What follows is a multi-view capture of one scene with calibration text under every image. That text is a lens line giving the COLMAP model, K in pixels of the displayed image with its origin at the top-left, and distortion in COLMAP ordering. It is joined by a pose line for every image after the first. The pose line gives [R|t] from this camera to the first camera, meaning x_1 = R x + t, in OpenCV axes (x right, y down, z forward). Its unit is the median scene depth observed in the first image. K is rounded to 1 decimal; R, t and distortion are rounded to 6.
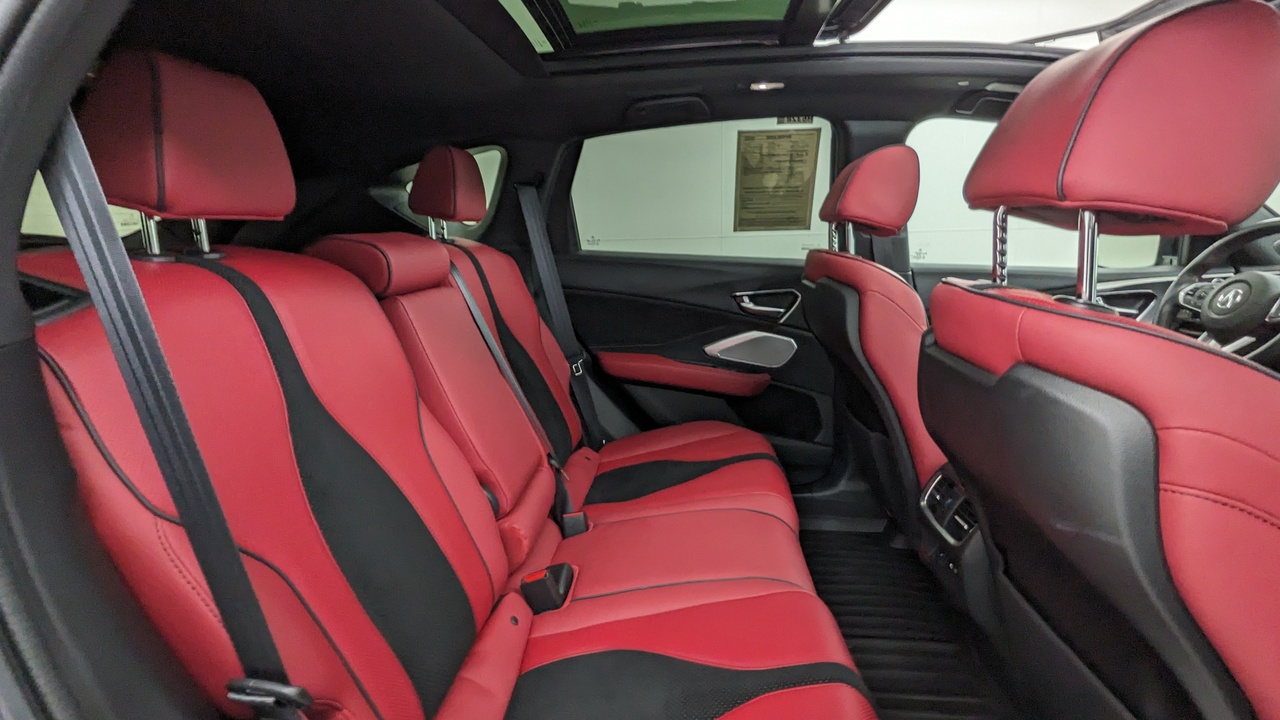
lens RADIAL K [[607.7, 0, 640.0], [0, 607.7, 360.0], [0, 0, 1]] dist [0.000022, -0.000047]
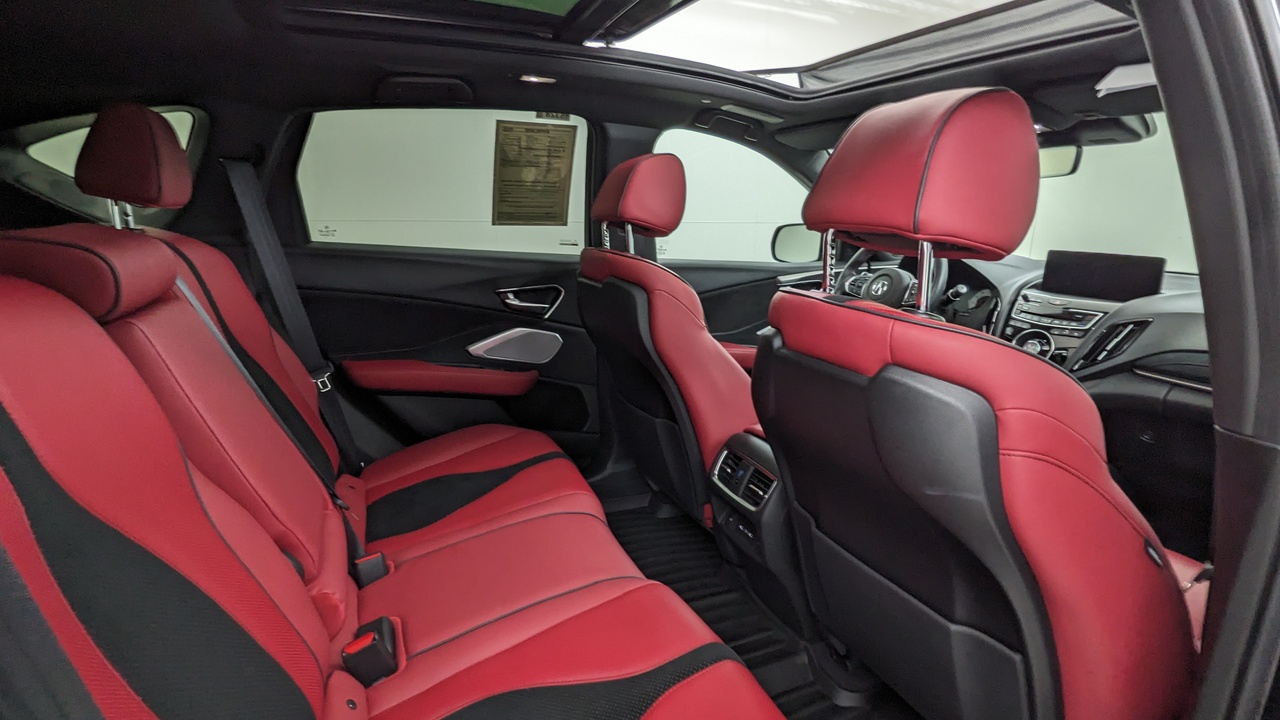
lens RADIAL K [[610.7, 0, 640.0], [0, 610.7, 360.0], [0, 0, 1]] dist [0.002504, -0.000383]
pose [[0.878951, -0.077197, 0.470622, -0.124978], [0.065359, 0.997000, 0.041472, -0.027757], [-0.472412, -0.005693, 0.881360, 0.047659]]
